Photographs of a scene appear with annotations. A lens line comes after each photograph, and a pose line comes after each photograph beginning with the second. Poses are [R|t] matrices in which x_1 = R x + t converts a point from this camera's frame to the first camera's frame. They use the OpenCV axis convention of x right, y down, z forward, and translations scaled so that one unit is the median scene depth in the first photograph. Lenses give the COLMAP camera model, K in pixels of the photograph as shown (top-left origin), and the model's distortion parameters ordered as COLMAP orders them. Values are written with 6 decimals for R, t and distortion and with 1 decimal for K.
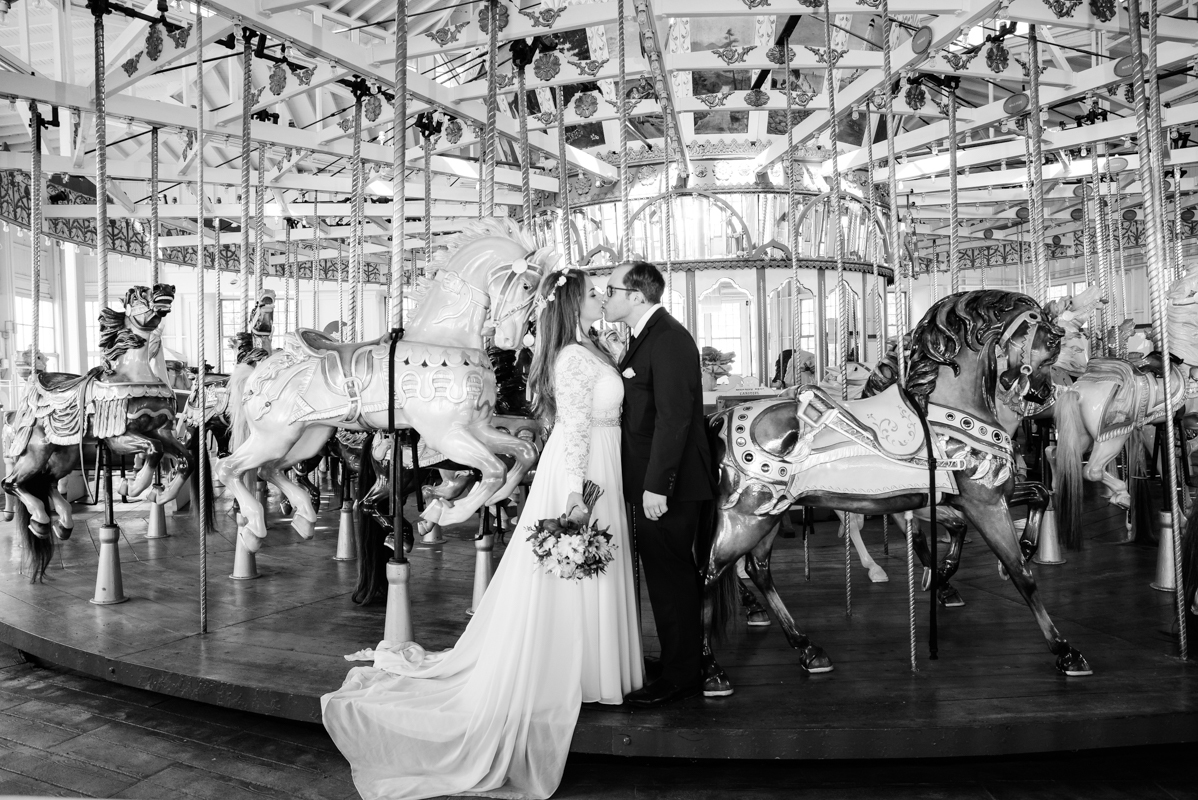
lens RADIAL K [[809.2, 0, 600.4], [0, 809.2, 390.2], [0, 0, 1]] dist [-0.111888, 0.075829]
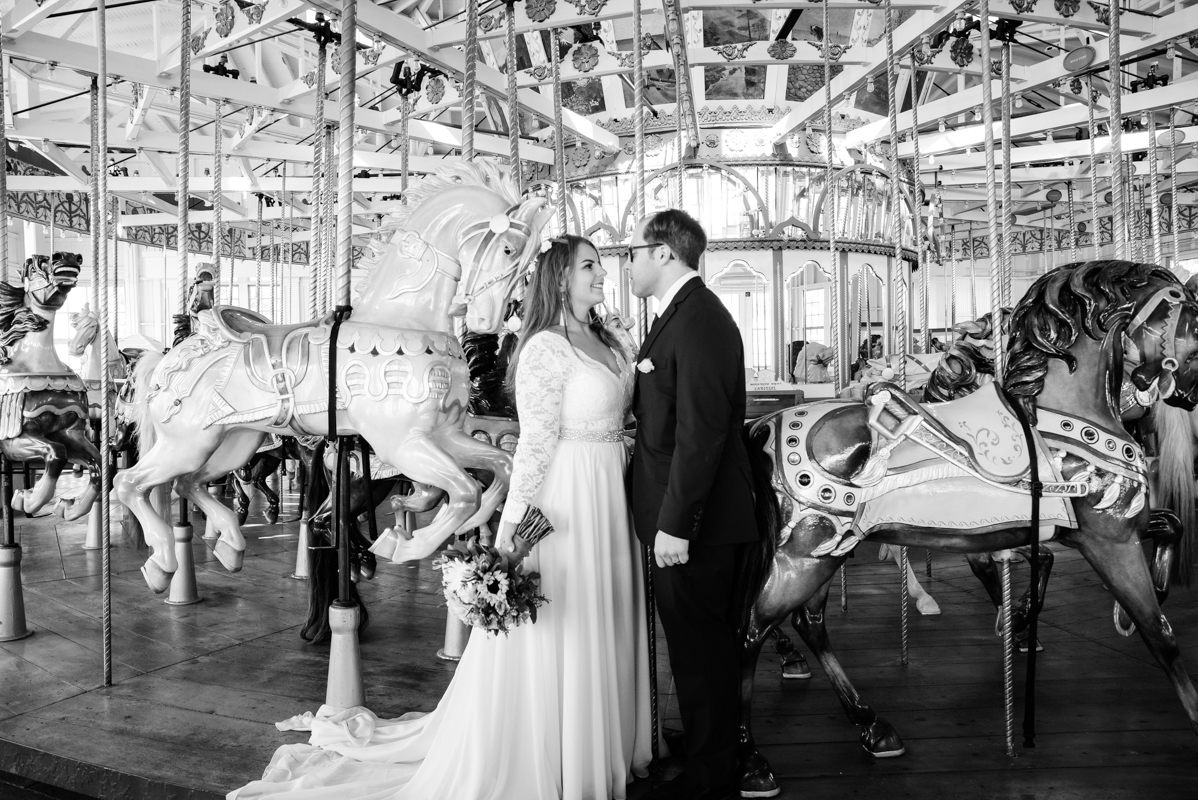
lens RADIAL K [[809.2, 0, 600.4], [0, 809.2, 390.2], [0, 0, 1]] dist [-0.111888, 0.075829]
pose [[0.999964, 0.006168, 0.005868, -0.006825], [-0.006230, 0.999925, 0.010533, -0.004382], [-0.005802, -0.010569, 0.999927, 0.193953]]
